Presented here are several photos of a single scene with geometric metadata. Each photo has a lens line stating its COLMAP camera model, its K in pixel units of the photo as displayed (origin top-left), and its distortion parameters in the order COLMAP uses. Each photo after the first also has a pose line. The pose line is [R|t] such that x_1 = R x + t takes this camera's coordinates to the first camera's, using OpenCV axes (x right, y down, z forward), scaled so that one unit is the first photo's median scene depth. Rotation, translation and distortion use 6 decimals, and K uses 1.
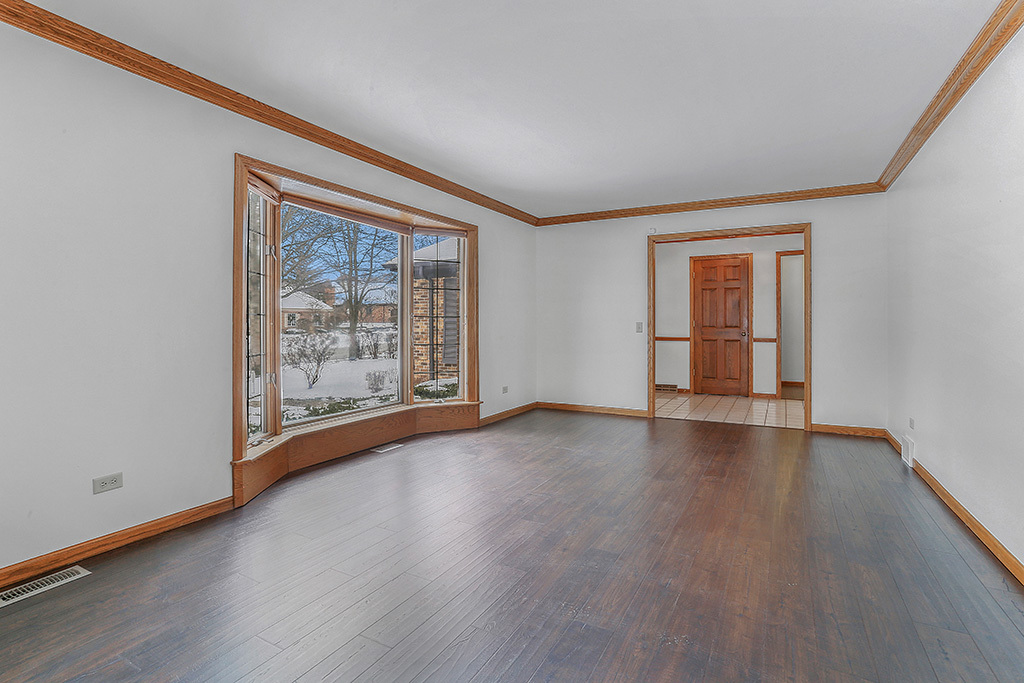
lens RADIAL K [[501.8, 0, 515.0], [0, 501.8, 332.5], [0, 0, 1]] dist [-0.010480, 0.005090]
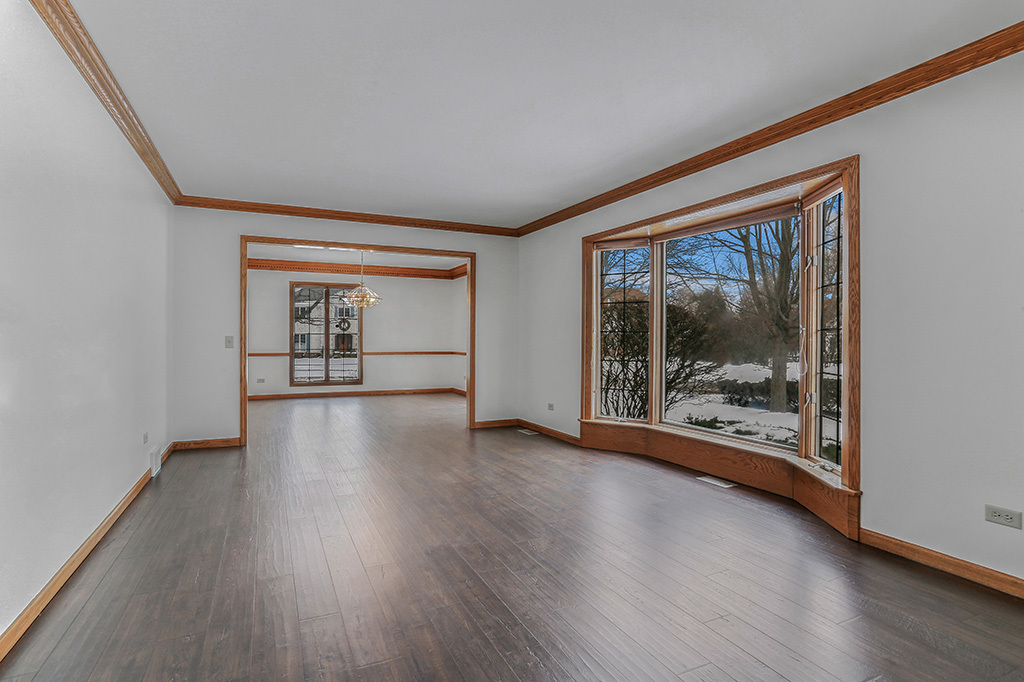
lens RADIAL K [[501.8, 0, 507.3], [0, 501.8, 340.1], [0, 0, 1]] dist [-0.010480, 0.005090]
pose [[-0.601029, -0.002320, -0.799224, 0.873607], [-0.010319, 0.999935, 0.004857, -0.024001], [0.799161, 0.011167, -0.601013, 1.611198]]
